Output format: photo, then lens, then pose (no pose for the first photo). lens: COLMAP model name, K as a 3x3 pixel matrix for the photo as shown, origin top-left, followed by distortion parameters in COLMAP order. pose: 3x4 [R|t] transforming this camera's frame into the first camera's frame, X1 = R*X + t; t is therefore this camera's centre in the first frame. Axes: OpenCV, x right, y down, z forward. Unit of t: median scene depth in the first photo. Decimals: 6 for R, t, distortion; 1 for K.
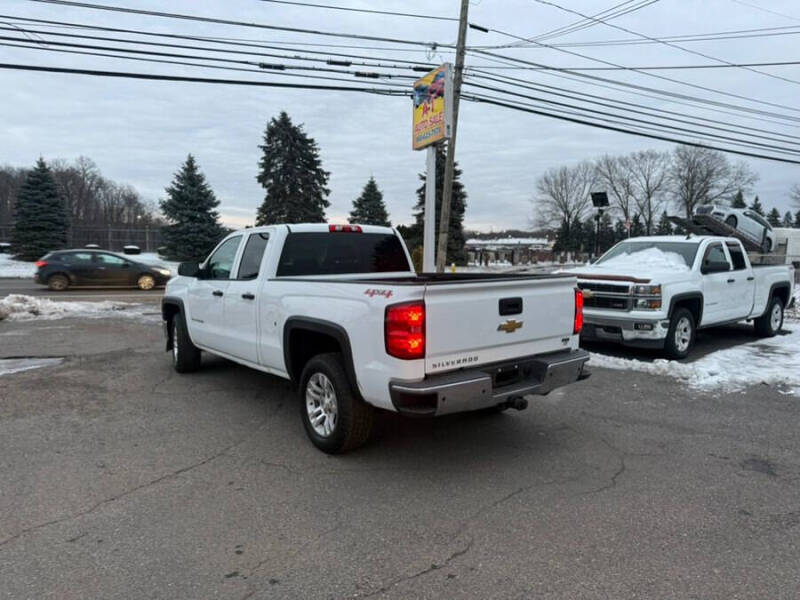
lens RADIAL K [[556.7, 0, 404.8], [0, 556.7, 303.2], [0, 0, 1]] dist [0.104577, -0.139823]
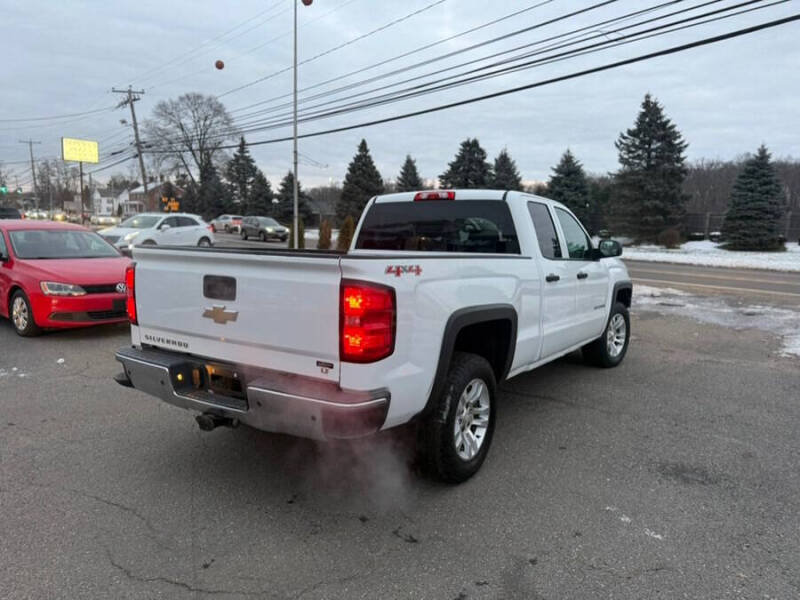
lens RADIAL K [[560.6, 0, 400.0], [0, 560.6, 300.0], [0, 0, 1]] dist [0.098319, -0.144030]
pose [[0.319622, 0.118645, -0.940088, 0.204532], [-0.111808, 0.989921, 0.086920, -0.014638], [0.940926, 0.077328, 0.329666, 0.209240]]
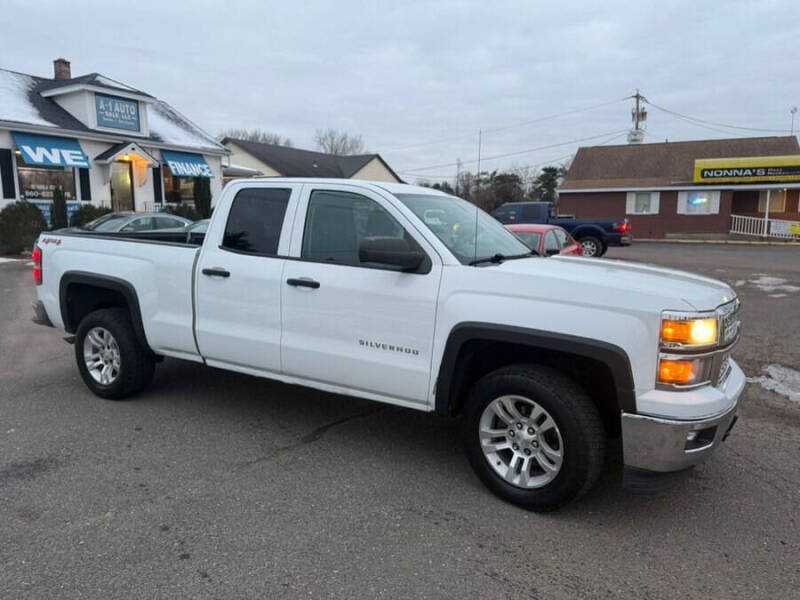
lens RADIAL K [[562.8, 0, 402.0], [0, 562.8, 297.8], [0, 0, 1]] dist [0.041334, -0.041242]
pose [[-0.922758, 0.035878, -0.383706, 0.020051], [-0.052381, 0.974741, 0.217111, -0.050837], [0.381803, 0.220439, -0.897570, 0.565181]]
